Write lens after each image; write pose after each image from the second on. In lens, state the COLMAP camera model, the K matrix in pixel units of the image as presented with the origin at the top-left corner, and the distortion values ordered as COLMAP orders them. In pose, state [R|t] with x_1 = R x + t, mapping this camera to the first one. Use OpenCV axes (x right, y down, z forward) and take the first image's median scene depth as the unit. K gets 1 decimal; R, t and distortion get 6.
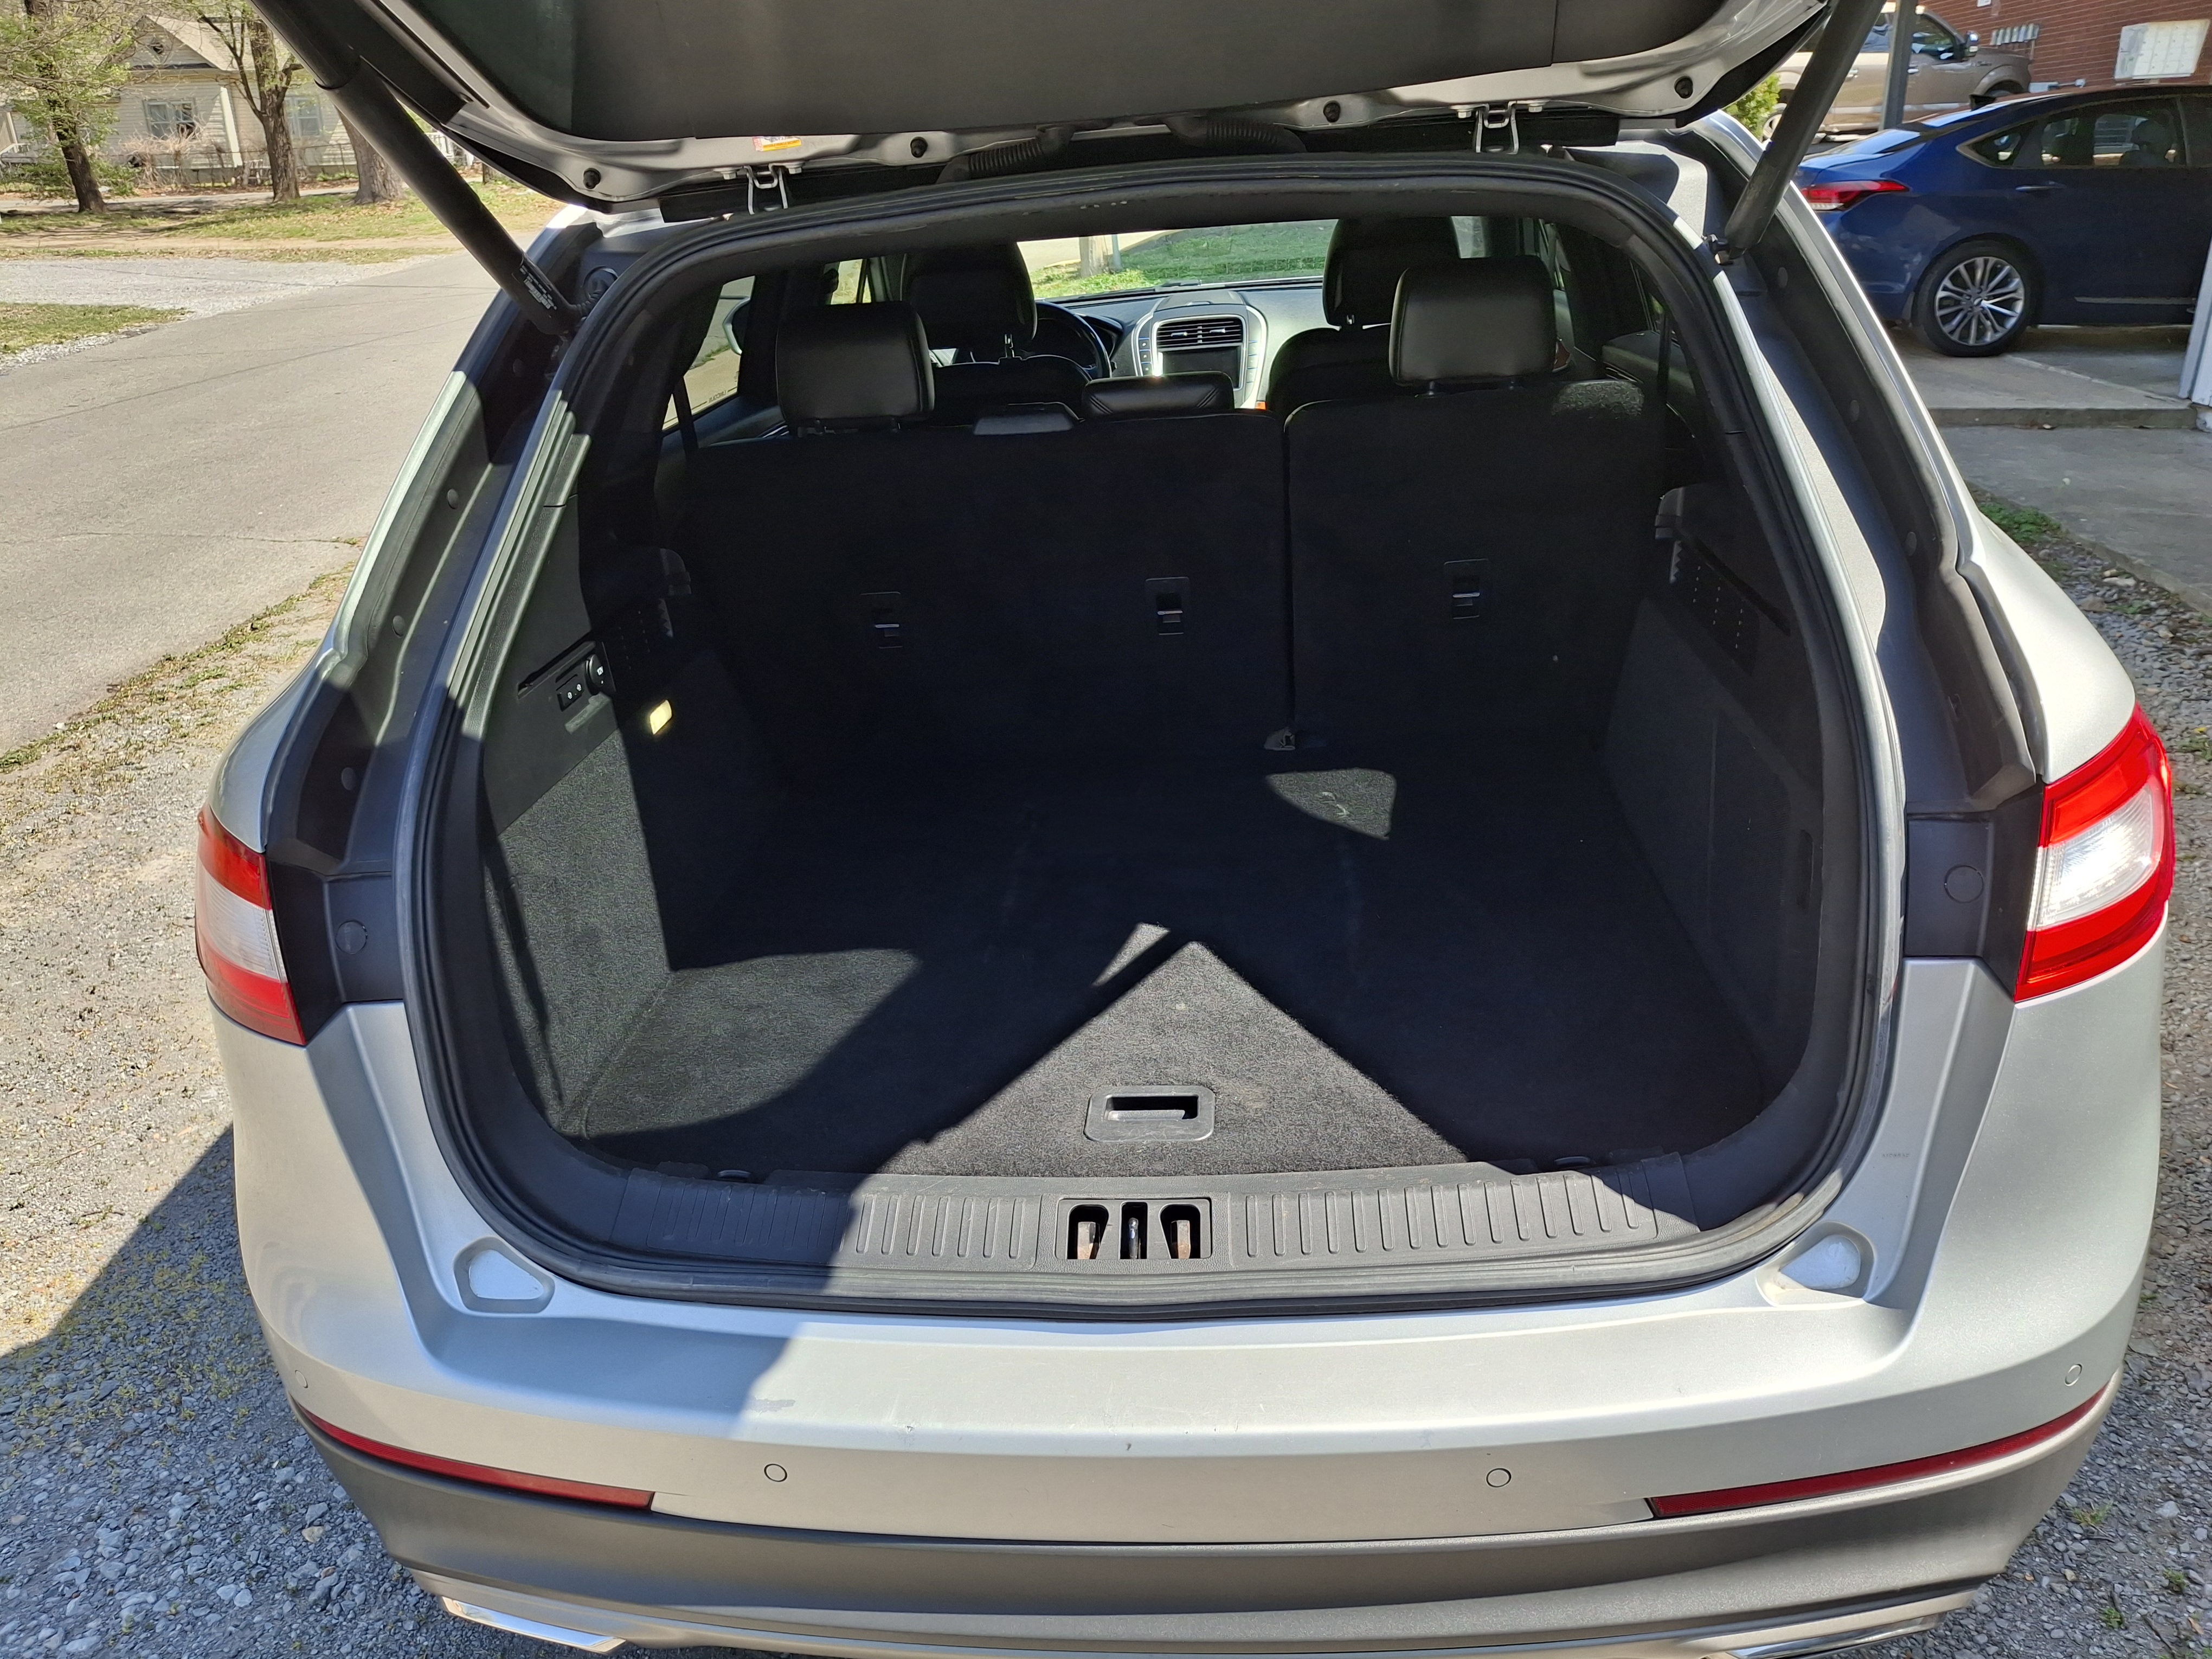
lens RADIAL K [[1718.0, 0, 1106.0], [0, 1718.0, 829.5], [0, 0, 1]] dist [-0.001029, 0.007475]
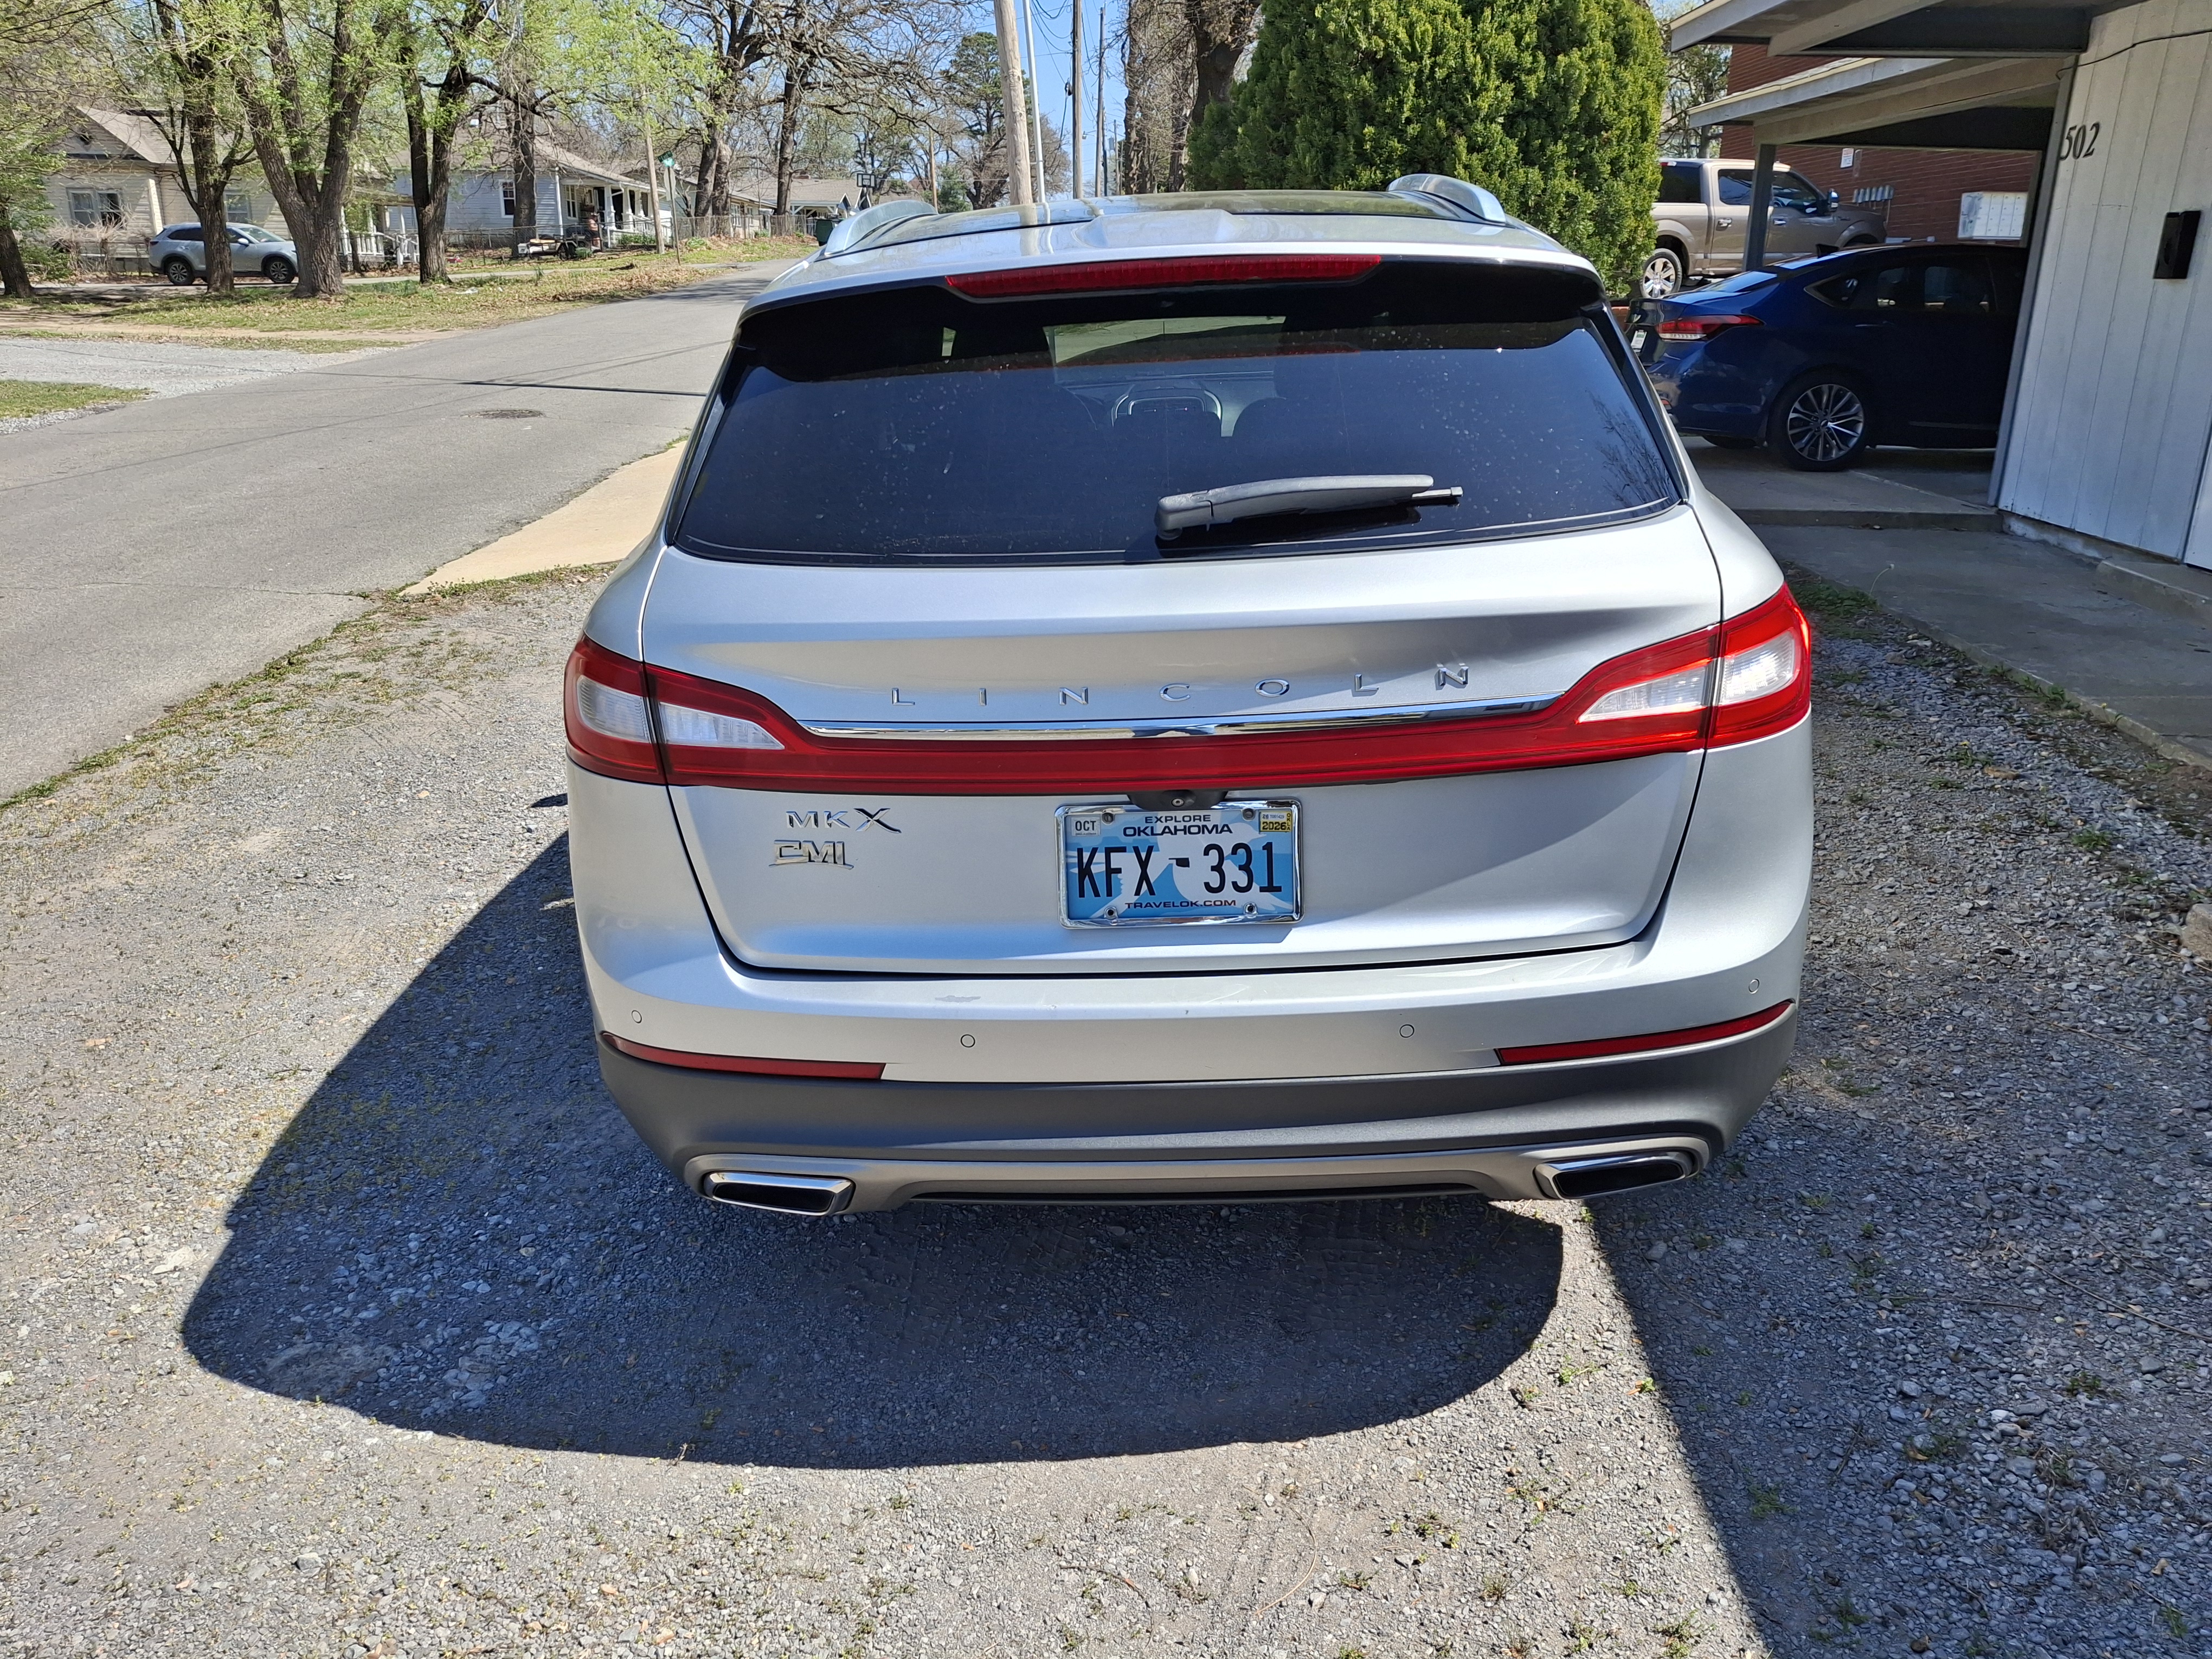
lens RADIAL K [[1754.1, 0, 1114.7], [0, 1754.1, 869.8], [0, 0, 1]] dist [0.005303, 0.015779]
pose [[0.998040, 0.012482, 0.061321, -0.029470], [-0.009327, 0.998631, -0.051476, 0.055493], [-0.061879, 0.050804, 0.996790, -0.120831]]
